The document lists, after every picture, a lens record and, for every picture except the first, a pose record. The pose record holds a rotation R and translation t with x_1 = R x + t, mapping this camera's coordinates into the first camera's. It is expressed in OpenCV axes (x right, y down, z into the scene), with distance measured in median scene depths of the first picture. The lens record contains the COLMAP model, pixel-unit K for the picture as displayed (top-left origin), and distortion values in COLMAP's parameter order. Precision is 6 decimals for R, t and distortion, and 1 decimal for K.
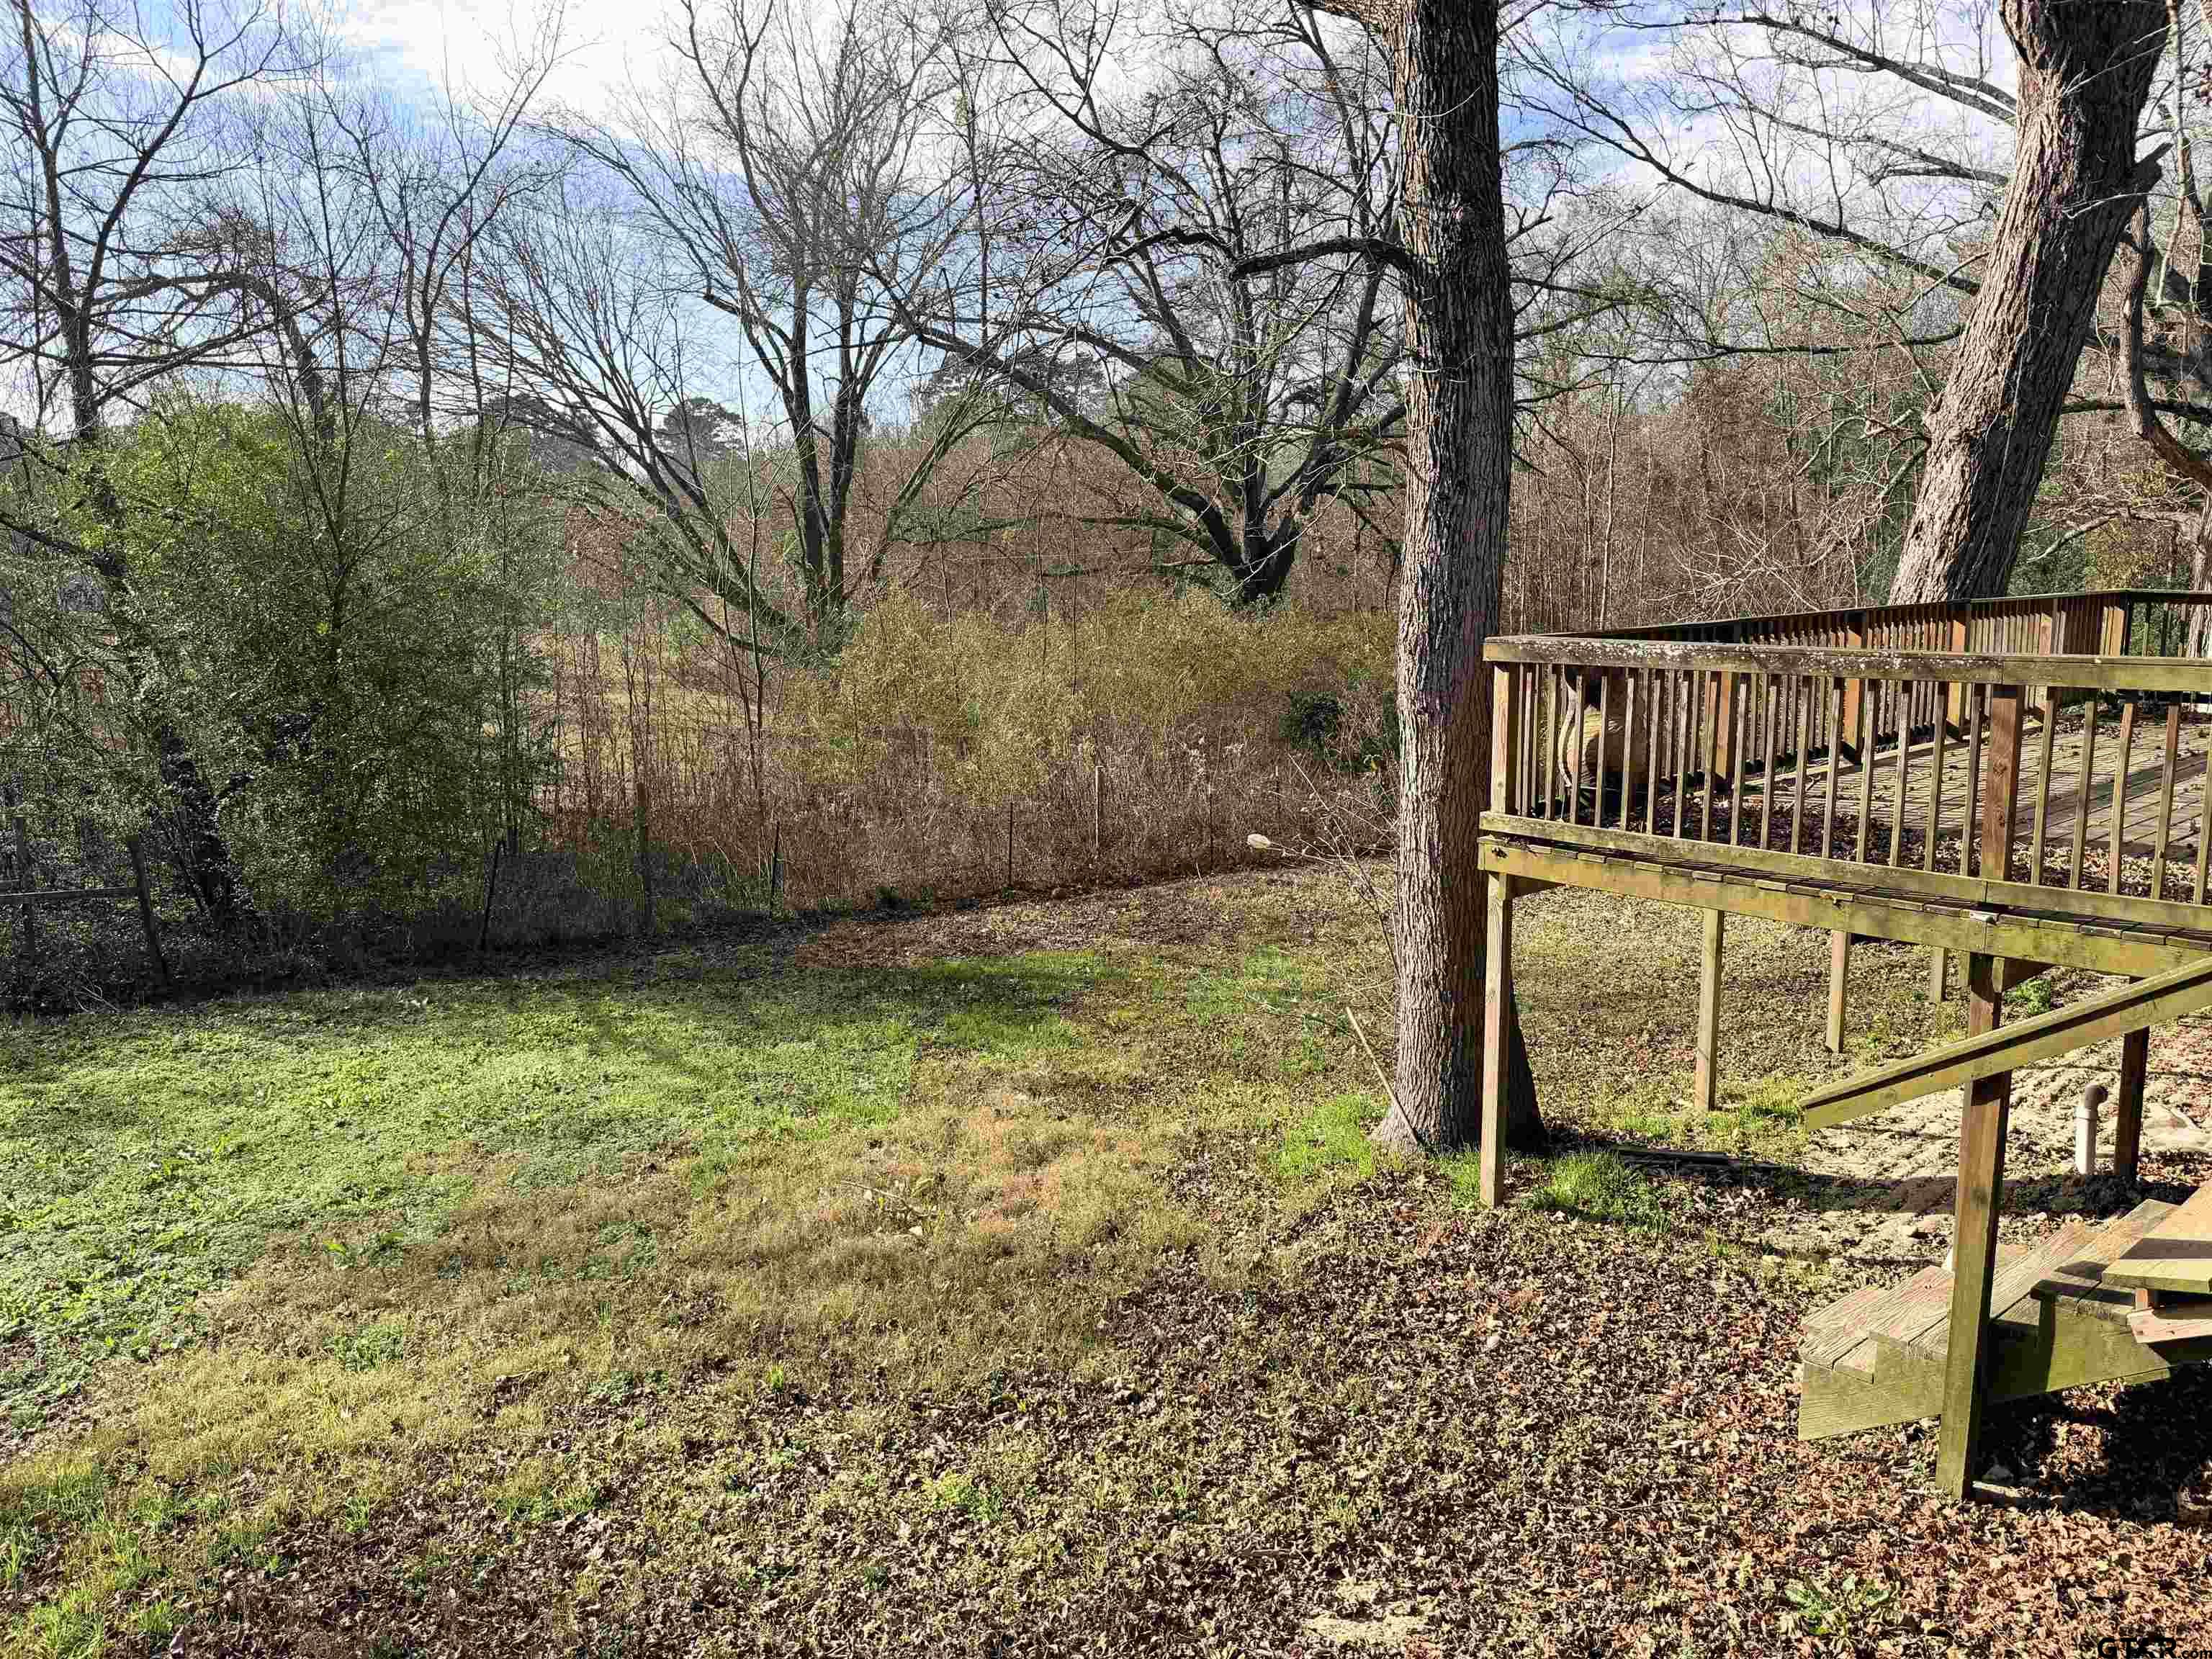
lens RADIAL K [[1564.4, 0, 1102.2], [0, 1564.4, 823.7], [0, 0, 1]] dist [0.006538, -0.018866]
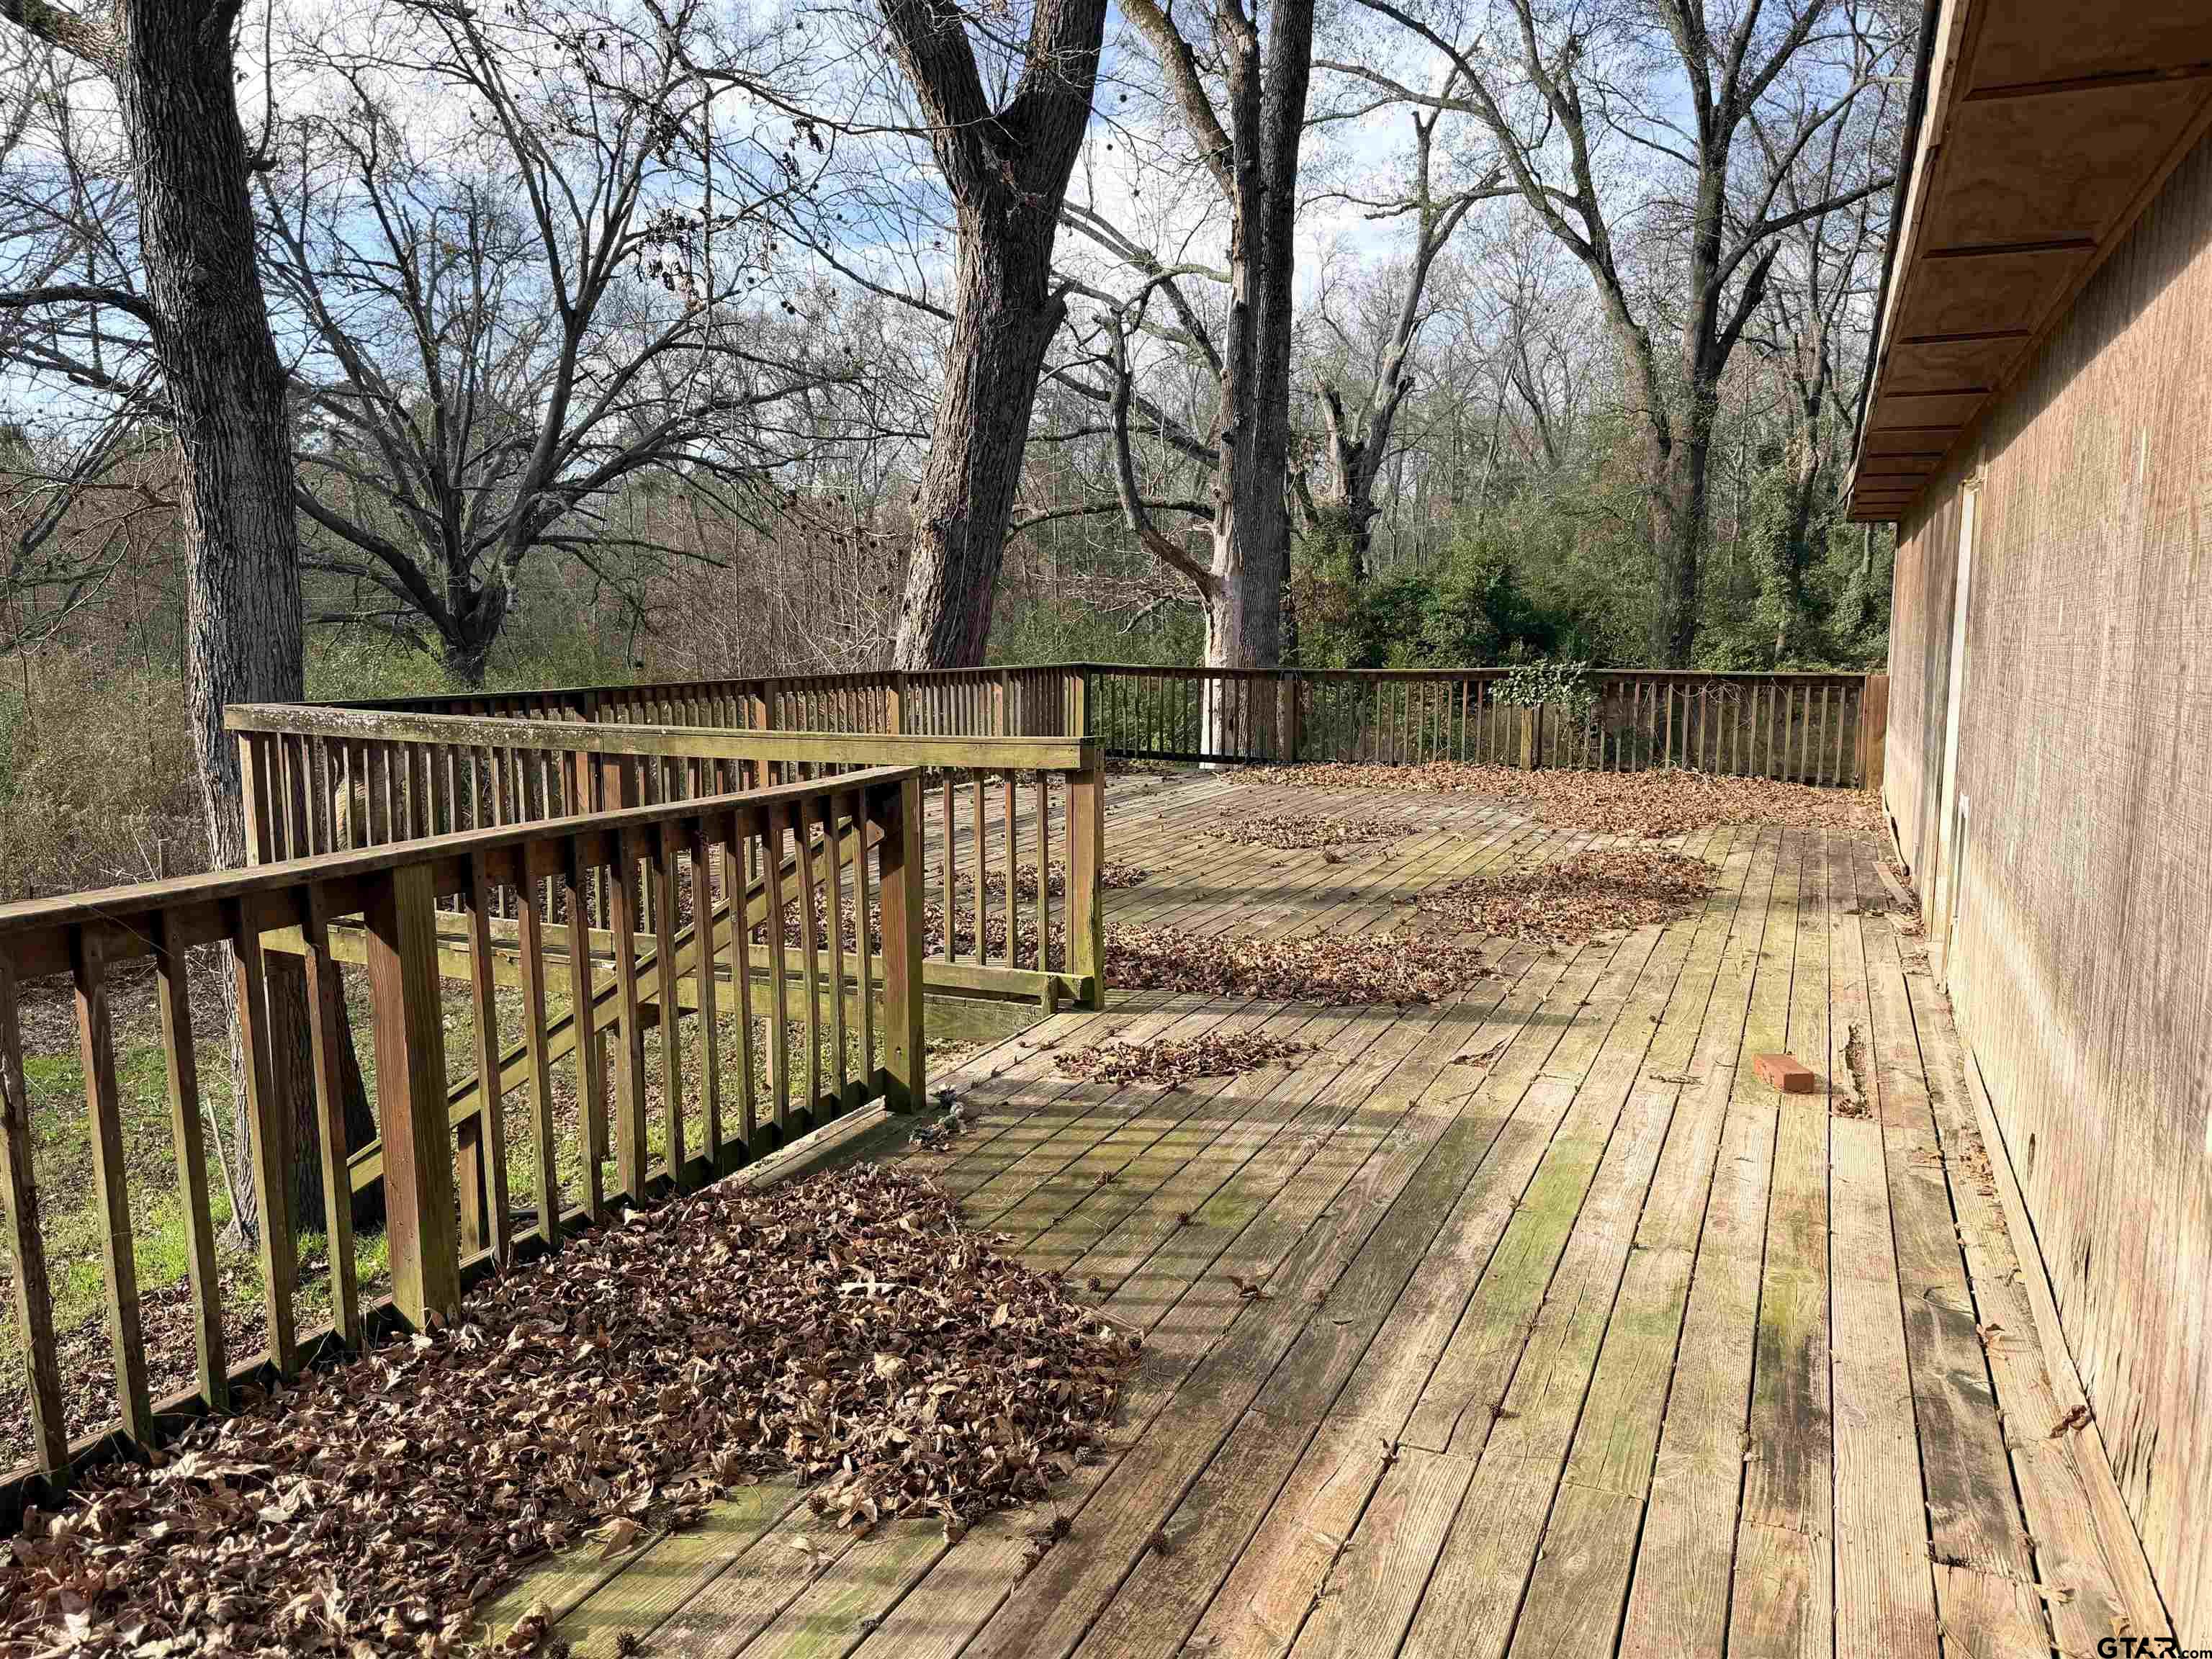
lens RADIAL K [[1538.9, 0, 1106.0], [0, 1538.9, 829.5], [0, 0, 1]] dist [0.114169, -0.210419]
pose [[0.913551, -0.030053, 0.405612, 0.213874], [0.042876, 0.998826, -0.022562, 0.001767], [-0.404458, 0.038003, 0.913767, -0.061294]]
